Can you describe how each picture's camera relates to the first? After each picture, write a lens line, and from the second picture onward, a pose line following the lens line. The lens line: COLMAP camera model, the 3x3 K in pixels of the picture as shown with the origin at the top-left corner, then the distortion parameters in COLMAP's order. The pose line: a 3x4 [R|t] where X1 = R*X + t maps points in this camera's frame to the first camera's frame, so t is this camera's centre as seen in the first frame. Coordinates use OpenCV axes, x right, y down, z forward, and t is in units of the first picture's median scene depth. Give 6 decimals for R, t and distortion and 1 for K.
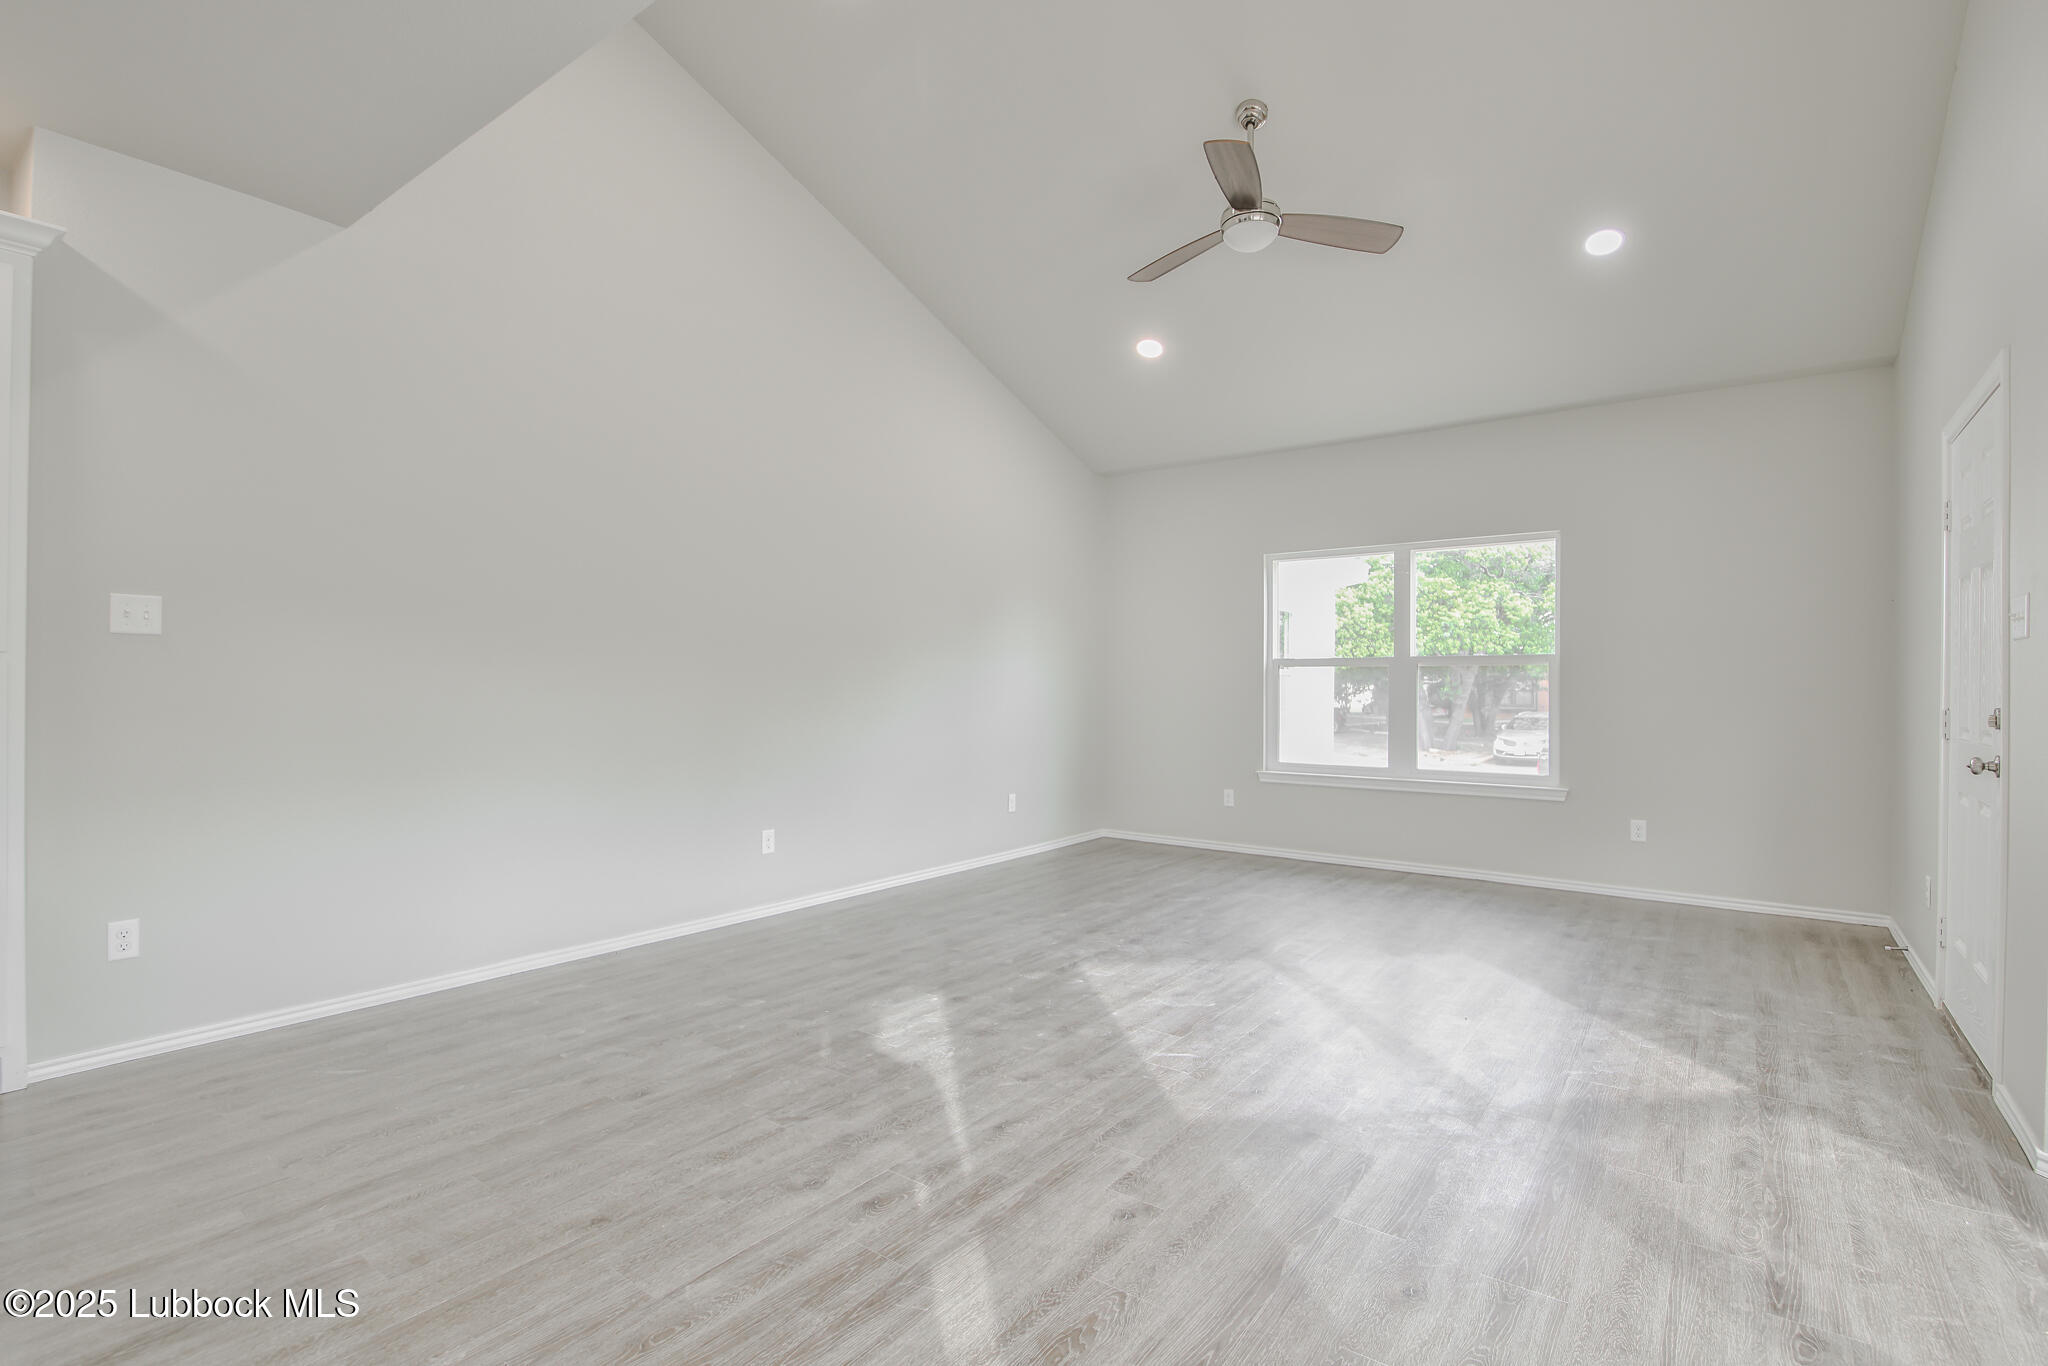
lens RADIAL K [[969.8, 0, 1024.0], [0, 969.8, 683.0], [0, 0, 1]] dist [-0.002134, -0.000292]
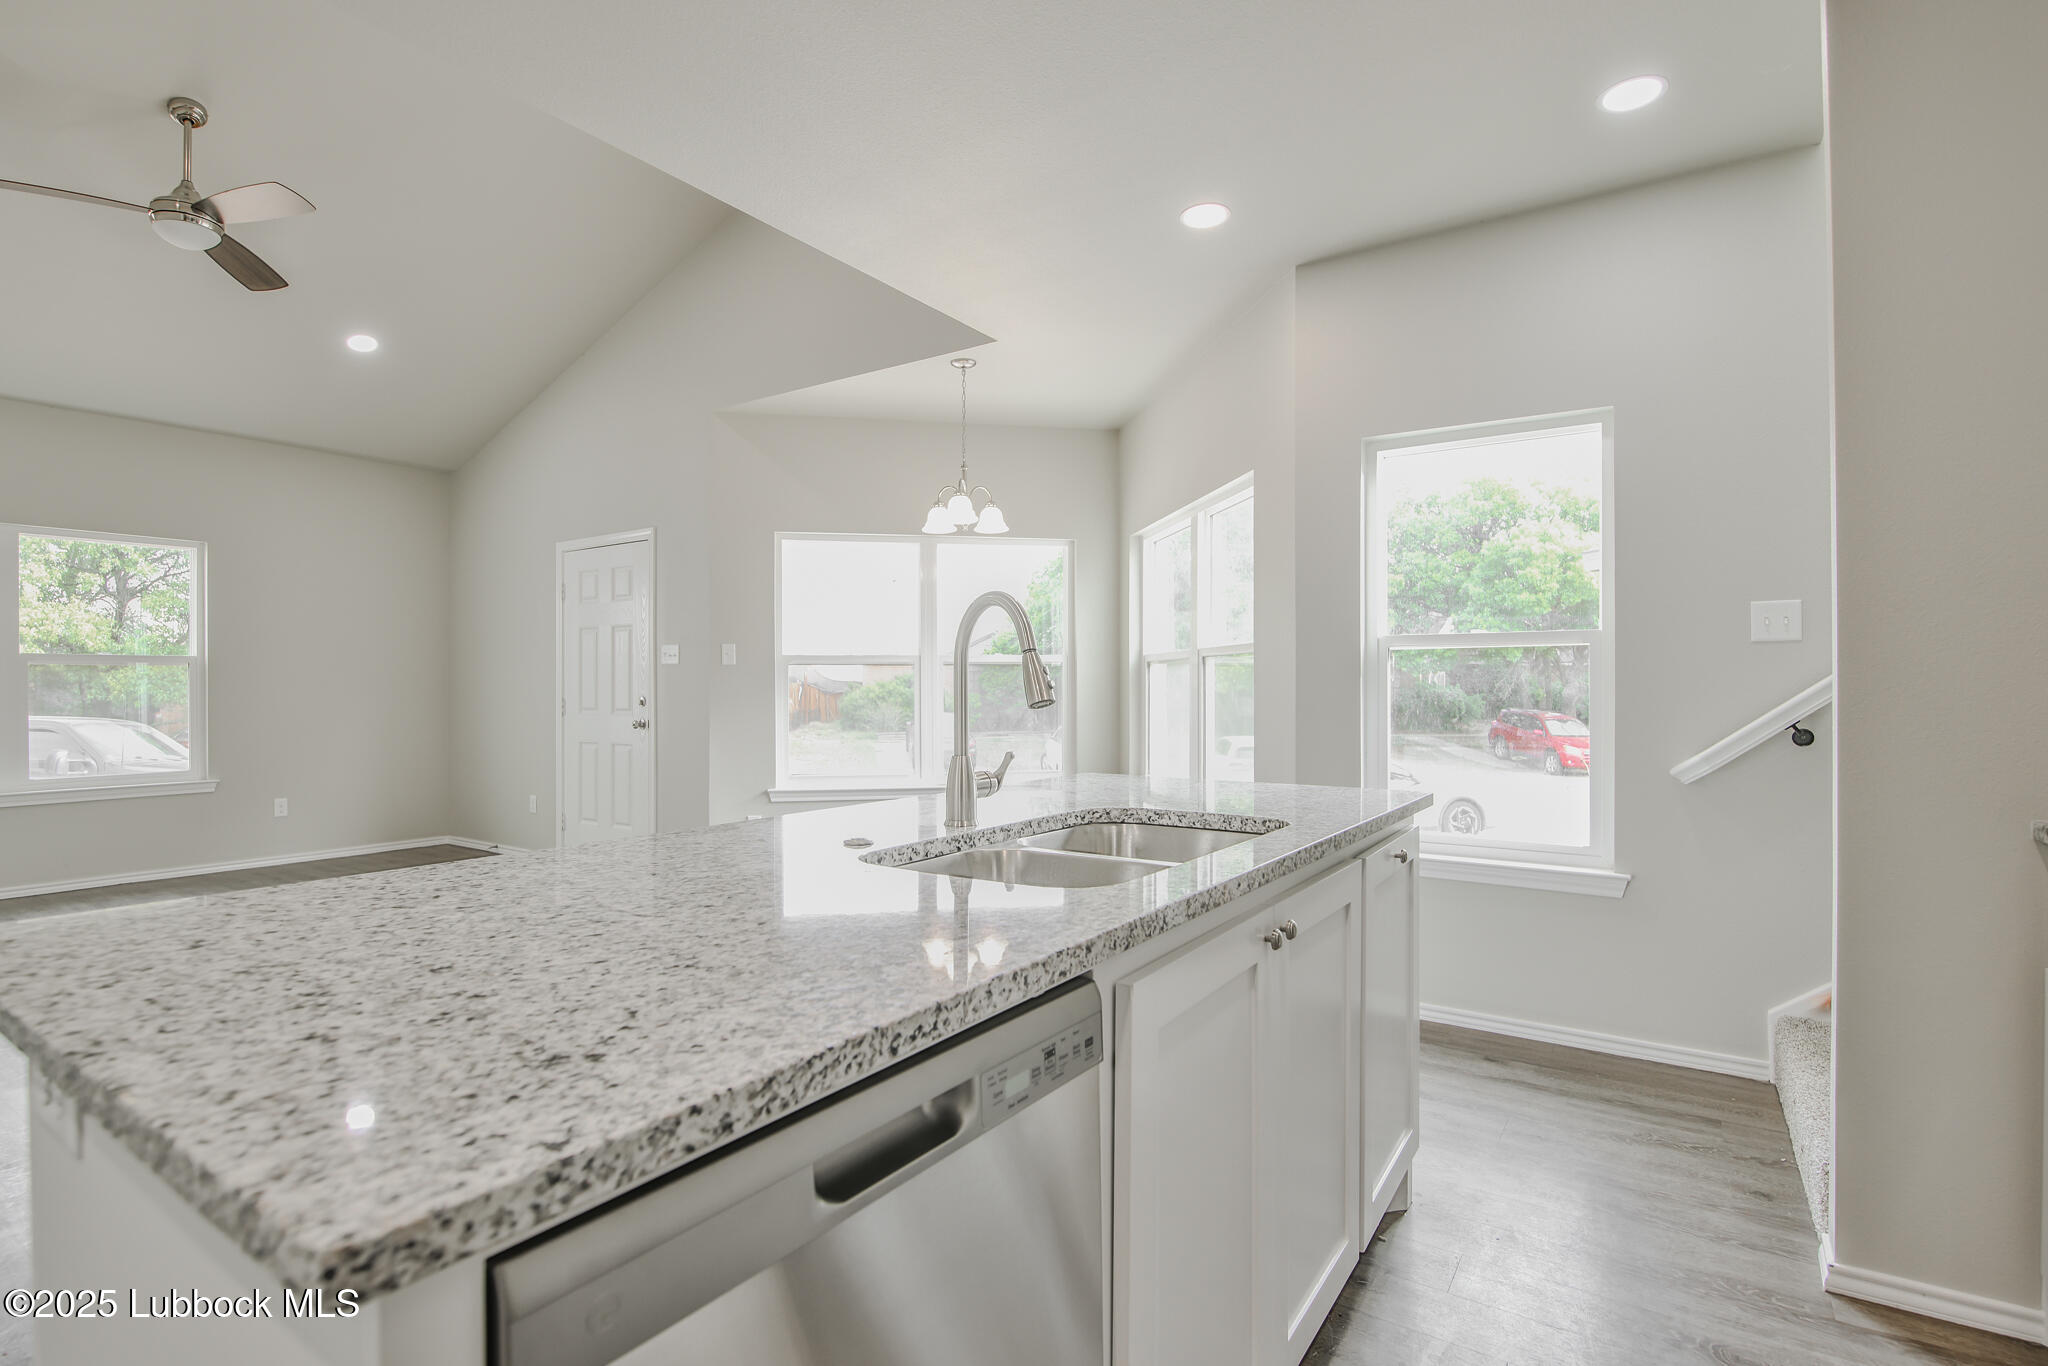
lens RADIAL K [[994.0, 0, 1024.0], [0, 994.0, 683.0], [0, 0, 1]] dist [-0.001829, -0.000482]
pose [[-0.054822, -0.001829, 0.998494, -0.826359], [-0.003865, 0.999991, 0.001620, -0.007687], [-0.998489, -0.003771, -0.054828, 0.201690]]
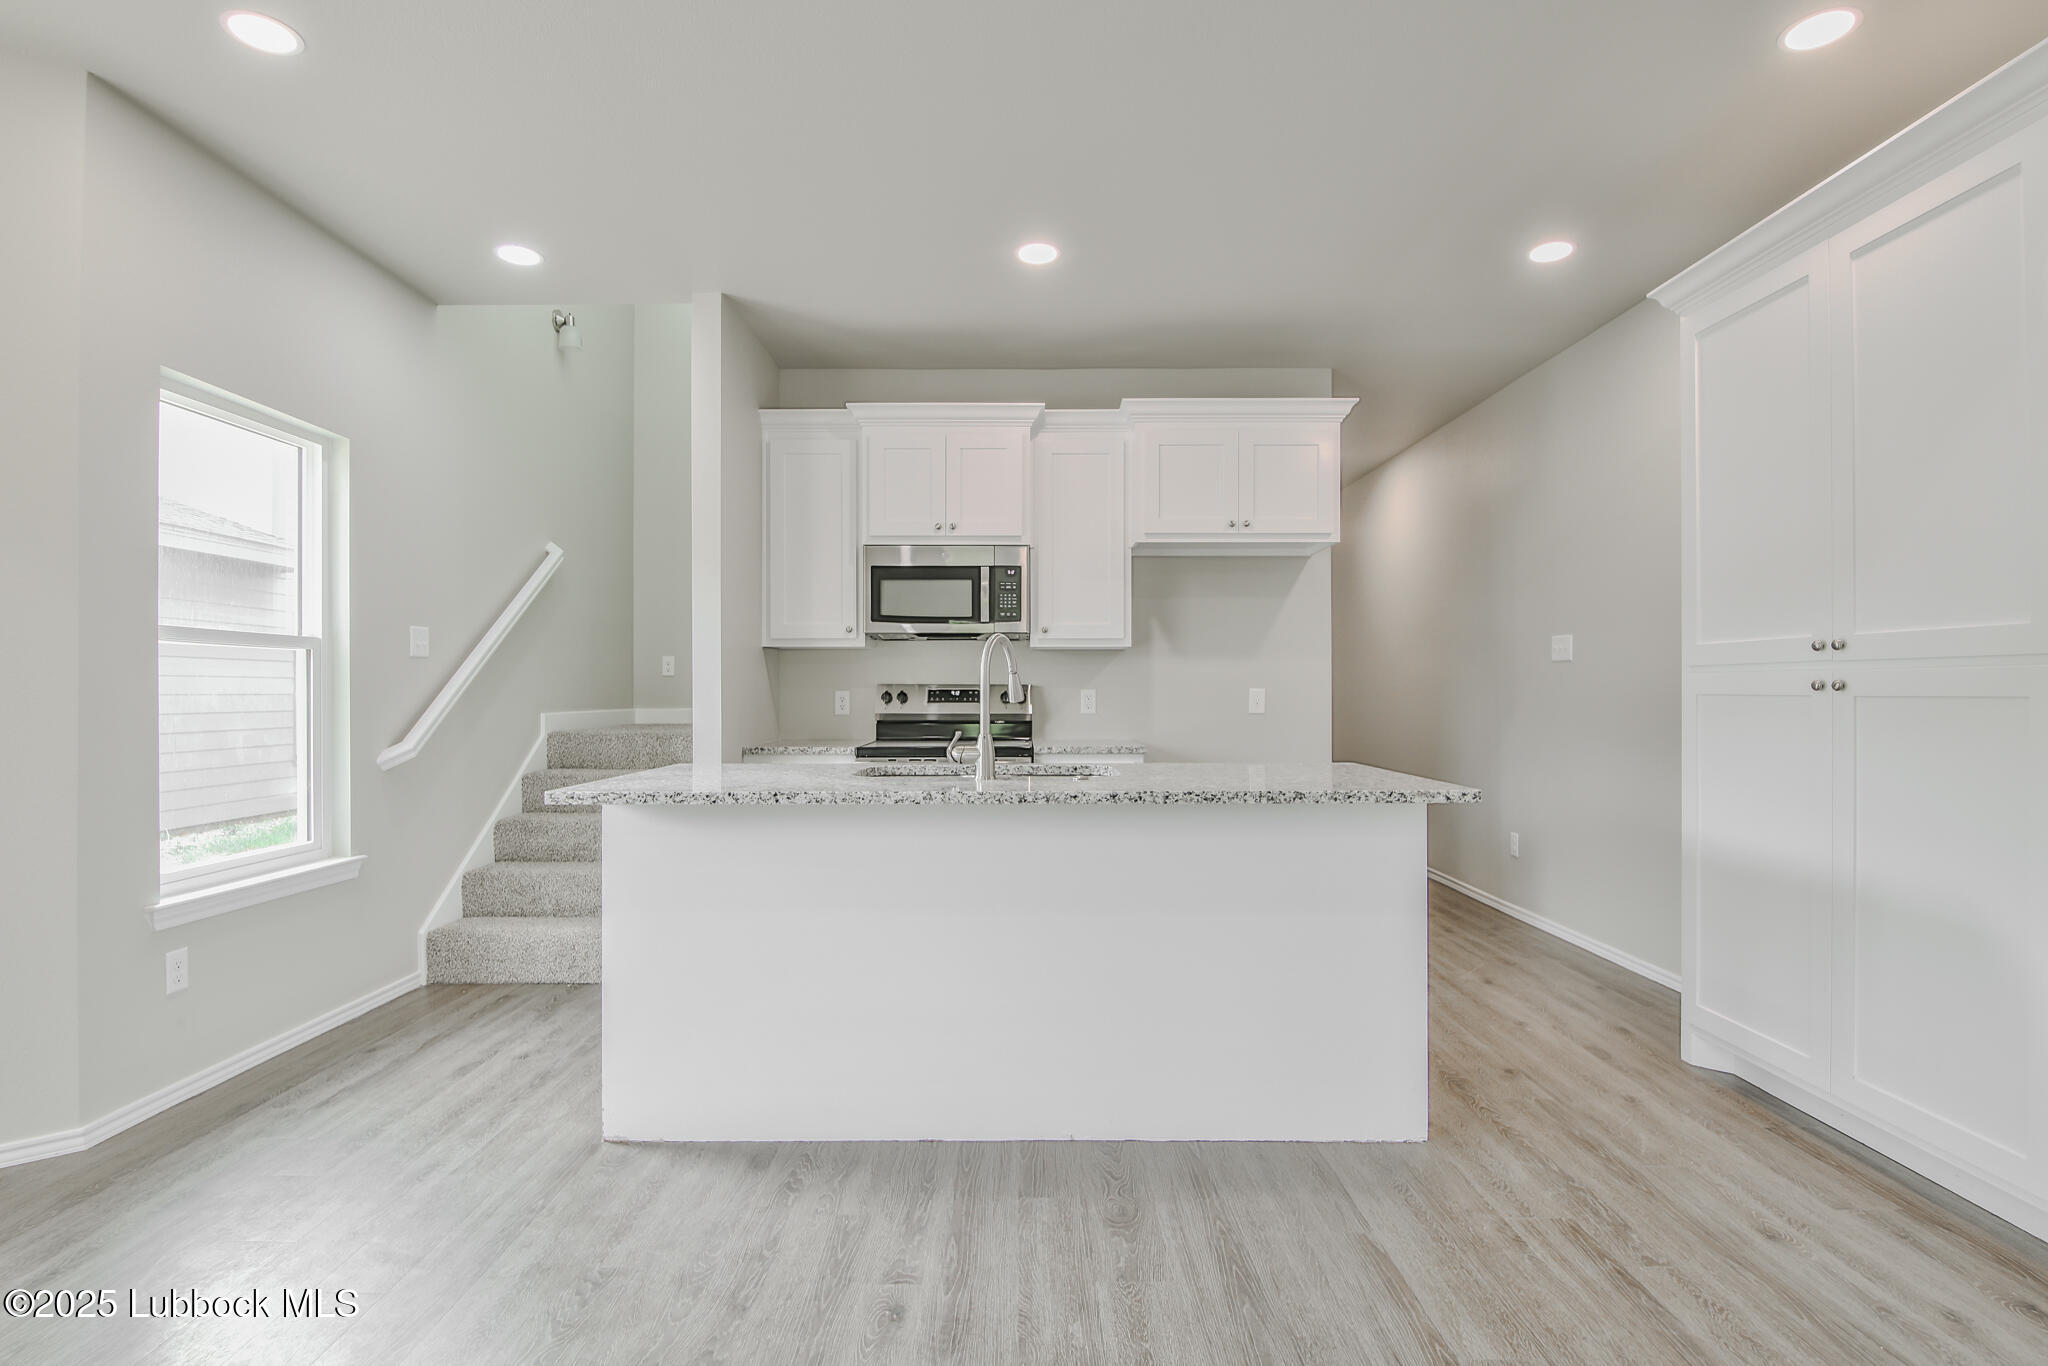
lens RADIAL K [[994.0, 0, 1024.0], [0, 994.0, 683.0], [0, 0, 1]] dist [-0.001829, -0.000482]
pose [[-0.795076, -0.010164, -0.606424, -0.015354], [-0.001937, 0.999897, -0.014219, -0.000797], [0.606506, -0.010130, -0.795014, 0.746861]]
